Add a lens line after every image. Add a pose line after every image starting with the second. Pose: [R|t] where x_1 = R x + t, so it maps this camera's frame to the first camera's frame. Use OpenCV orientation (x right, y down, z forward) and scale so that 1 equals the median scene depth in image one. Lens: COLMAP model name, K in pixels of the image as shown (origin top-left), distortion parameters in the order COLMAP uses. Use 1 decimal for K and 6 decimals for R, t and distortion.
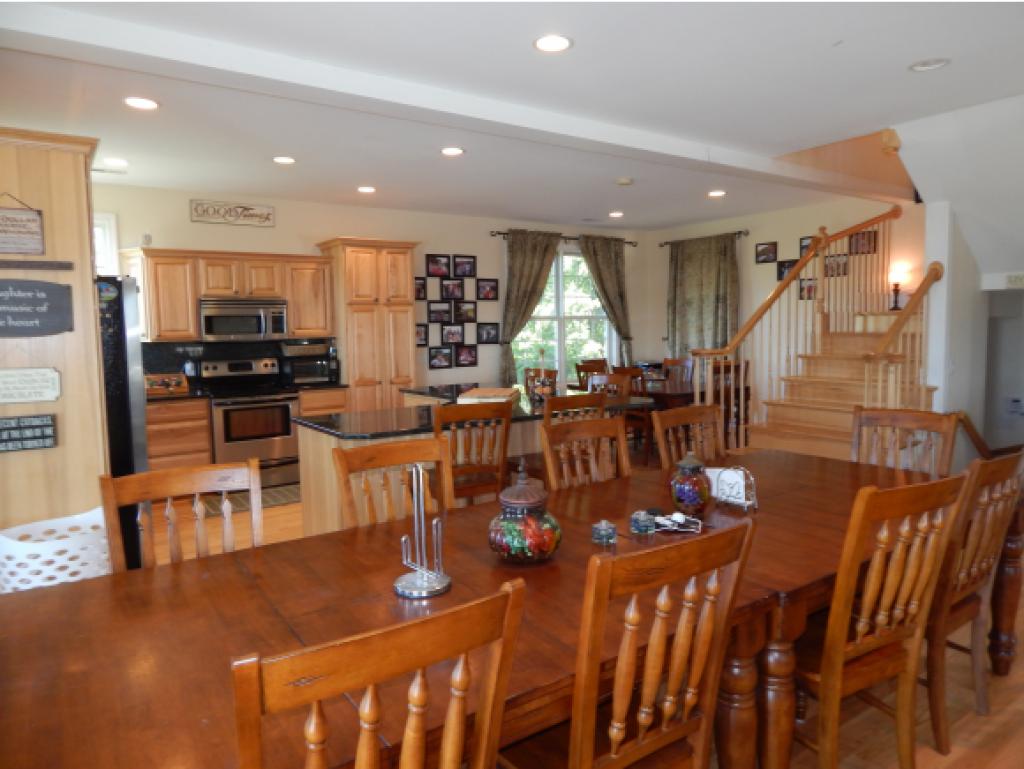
lens RADIAL K [[676.8, 0, 512.0], [0, 676.8, 381.7], [0, 0, 1]] dist [-0.001376, -0.001139]
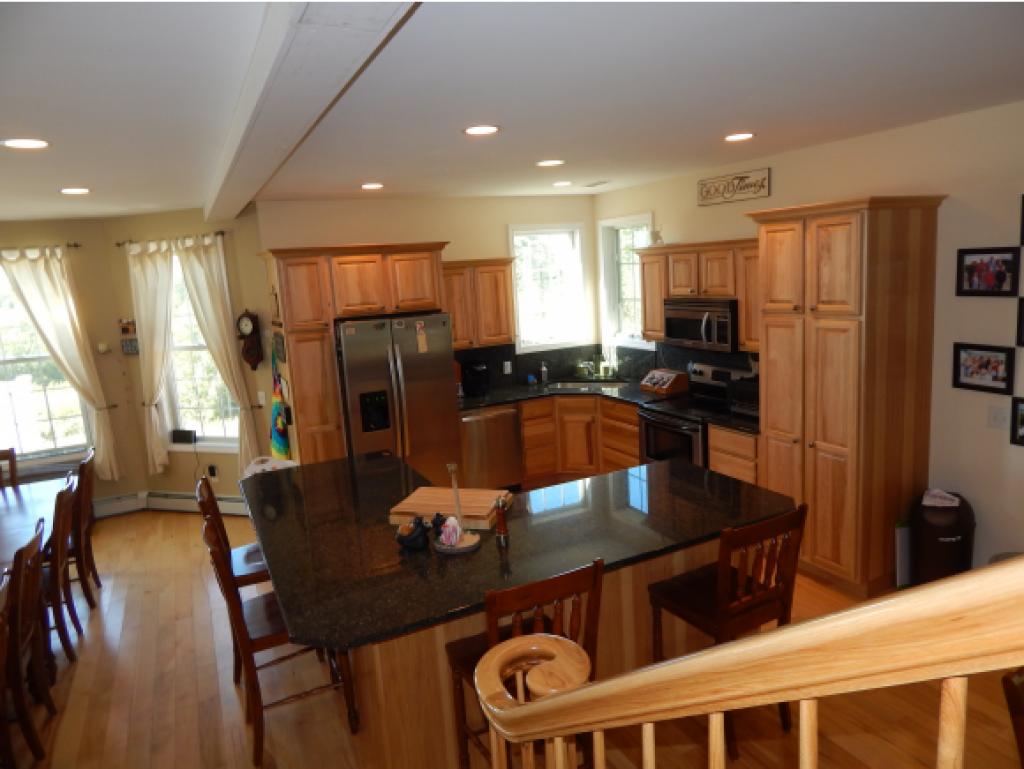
lens RADIAL K [[676.8, 0, 512.5], [0, 676.8, 387.1], [0, 0, 1]] dist [-0.001376, -0.001139]
pose [[-0.147787, 0.203555, -0.967845, 0.452818], [-0.011761, 0.978160, 0.207520, -0.179069], [0.988949, 0.042051, -0.142166, 0.858920]]
